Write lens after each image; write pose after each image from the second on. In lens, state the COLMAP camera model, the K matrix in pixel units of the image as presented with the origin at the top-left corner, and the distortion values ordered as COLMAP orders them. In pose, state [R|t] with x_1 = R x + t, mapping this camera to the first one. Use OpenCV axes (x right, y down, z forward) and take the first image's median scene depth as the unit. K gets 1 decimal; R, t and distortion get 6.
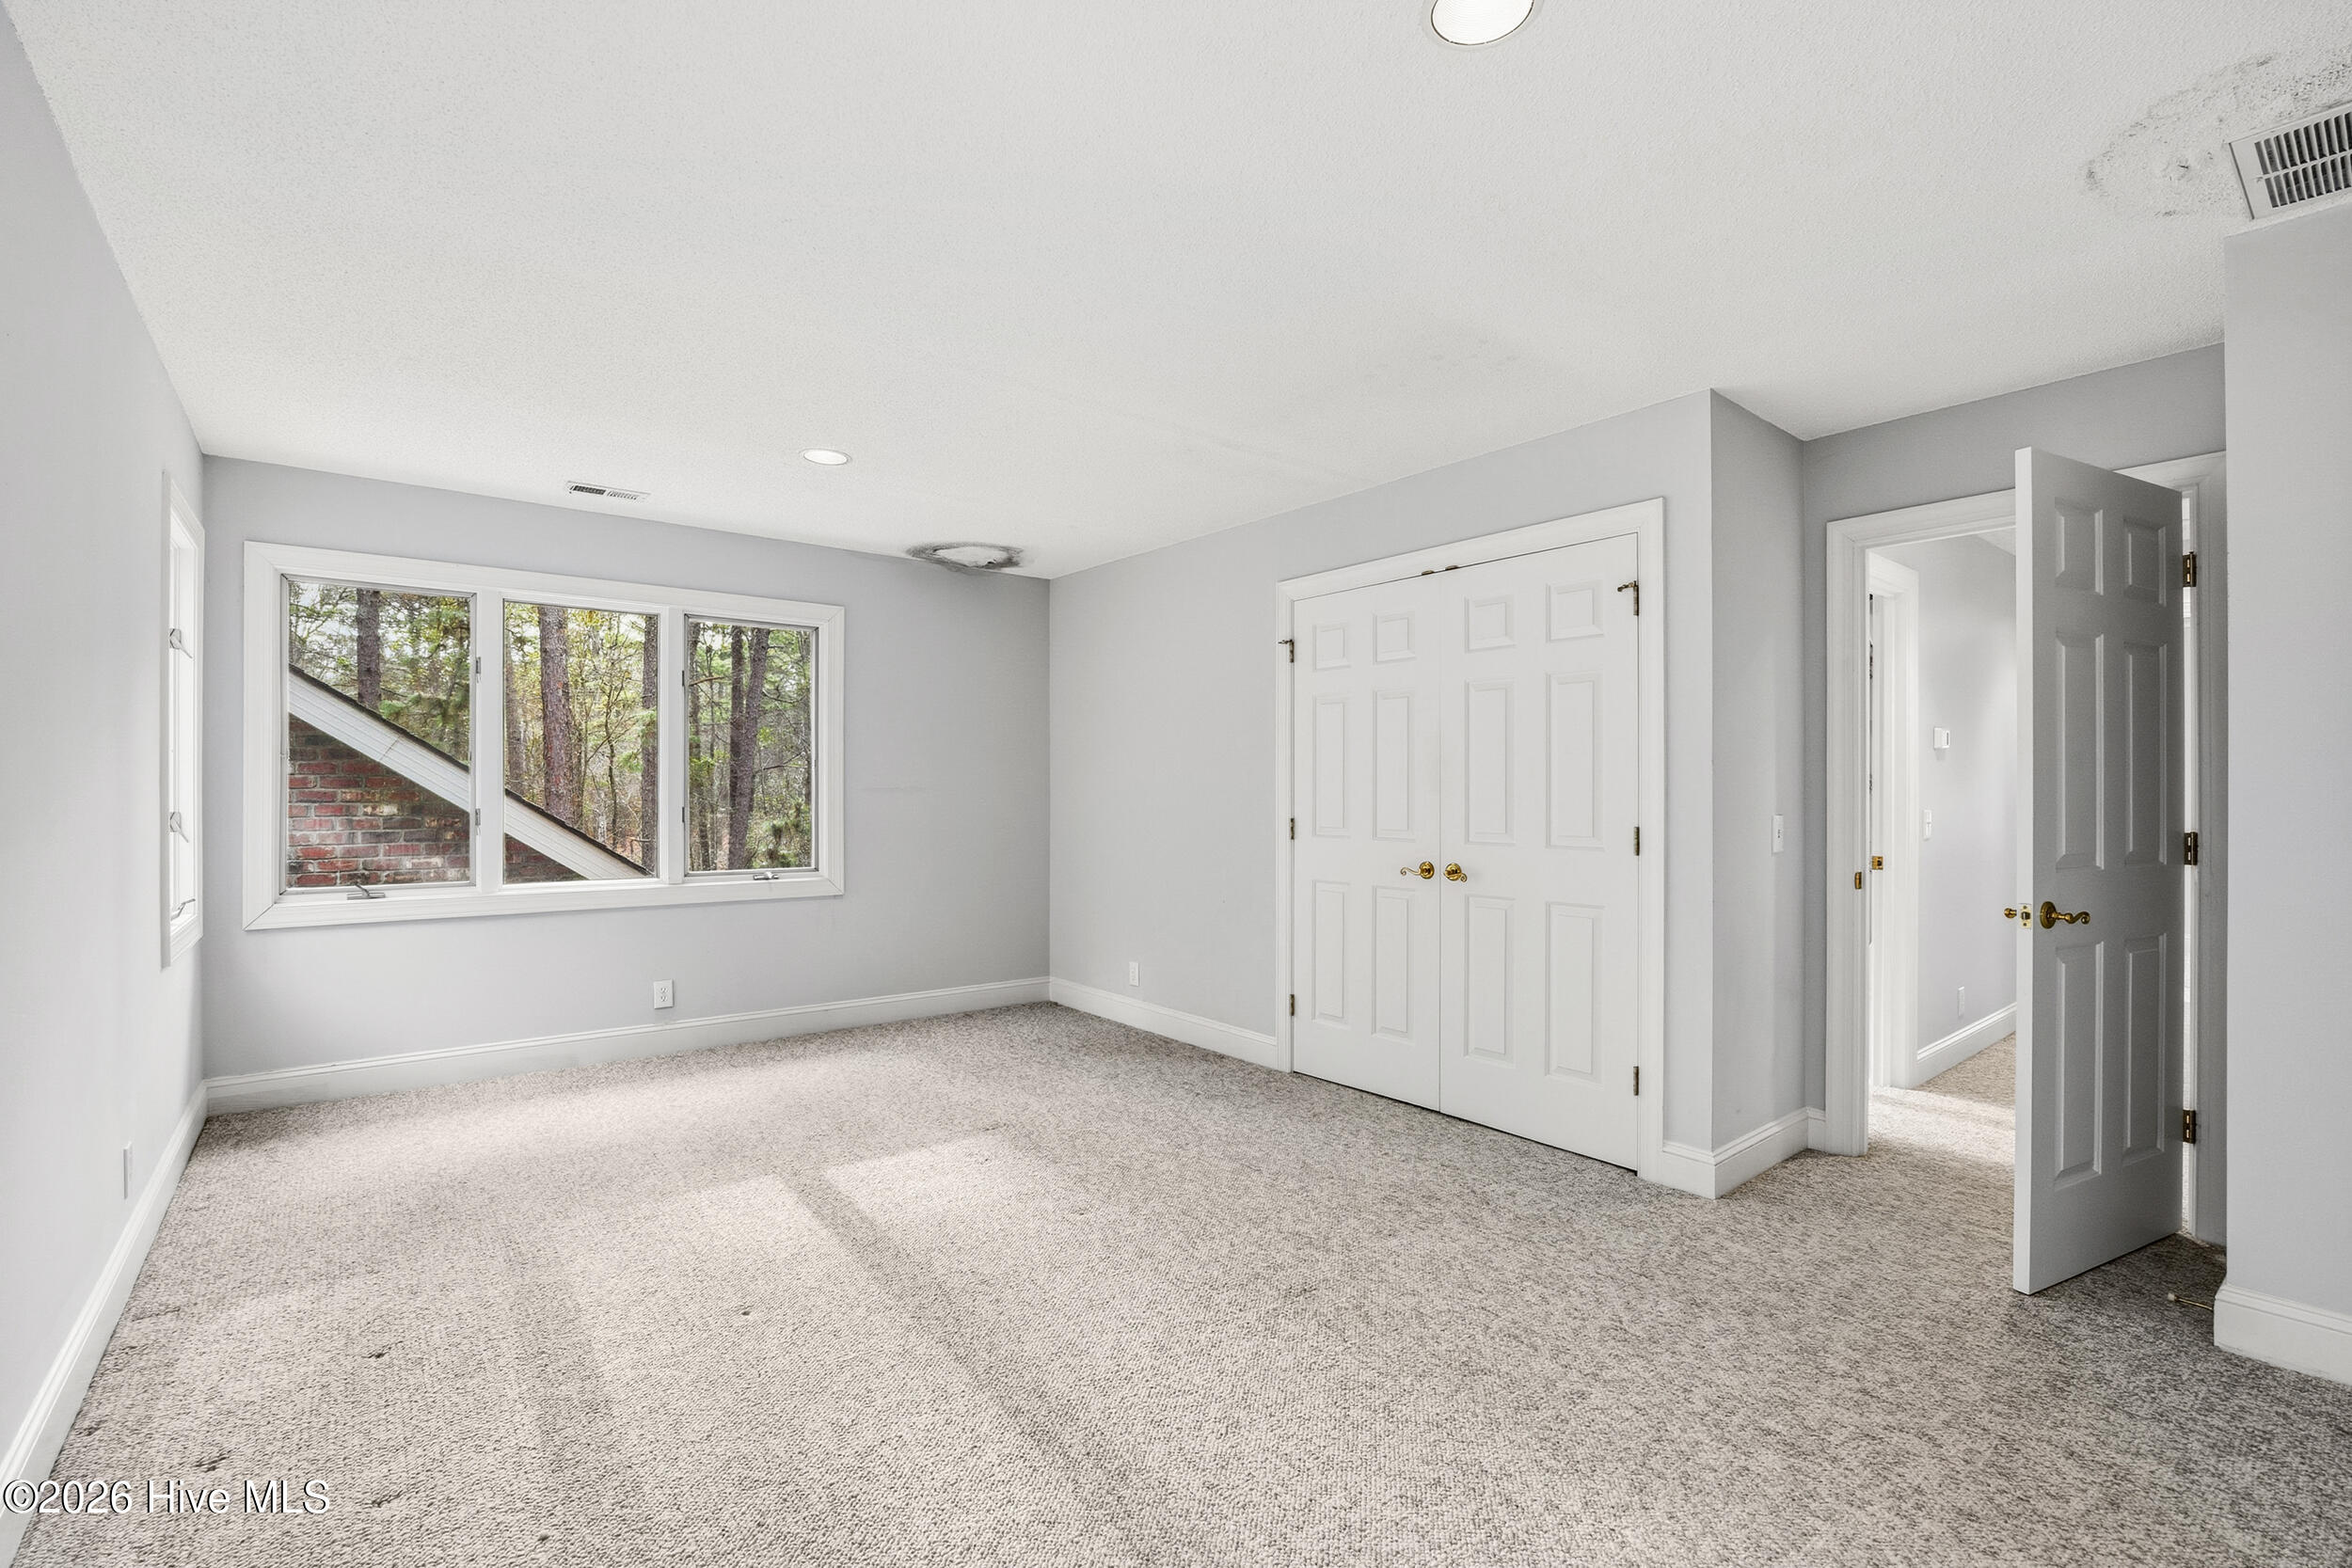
lens RADIAL K [[1036.2, 0, 1176.0], [0, 1036.2, 784.0], [0, 0, 1]] dist [-0.000066, -0.000013]
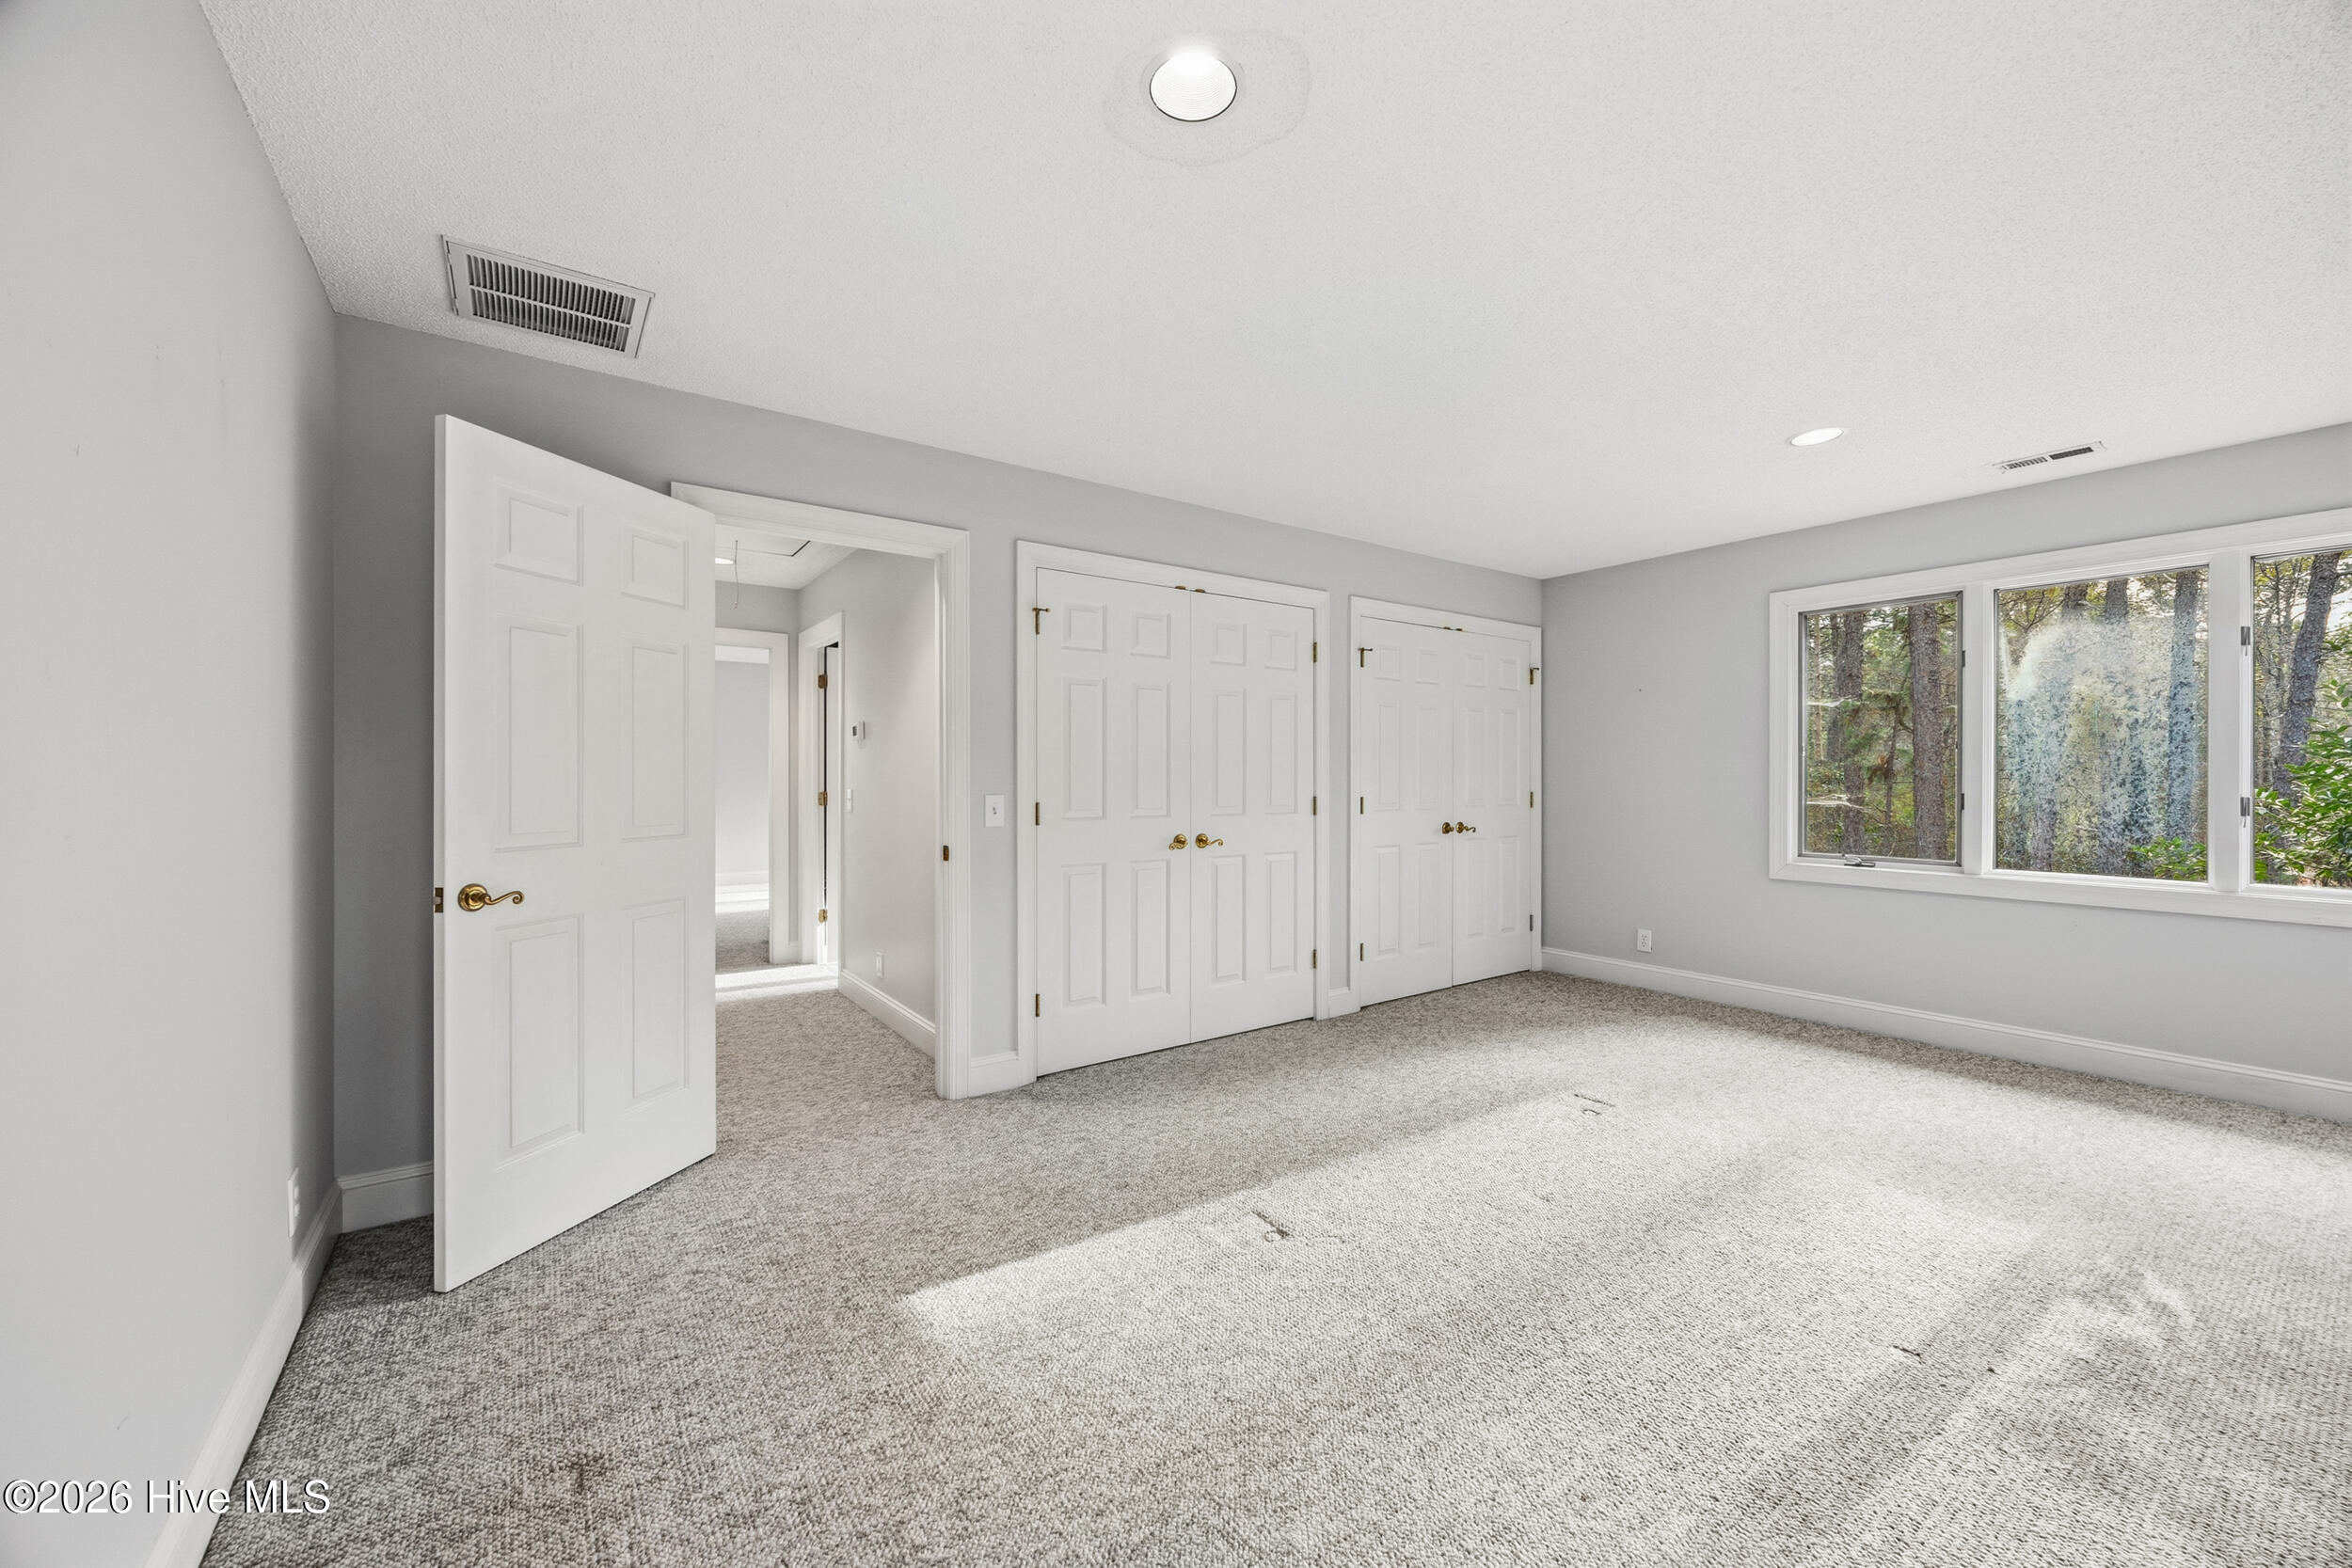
lens RADIAL K [[907.6, 0, 1176.0], [0, 907.6, 784.0], [0, 0, 1]] dist [0.000350, 0.000001]
pose [[0.066320, -0.005917, 0.997781, -0.793436], [-0.008240, 0.999945, 0.006477, 0.011486], [-0.997764, -0.008652, 0.066267, 0.948323]]
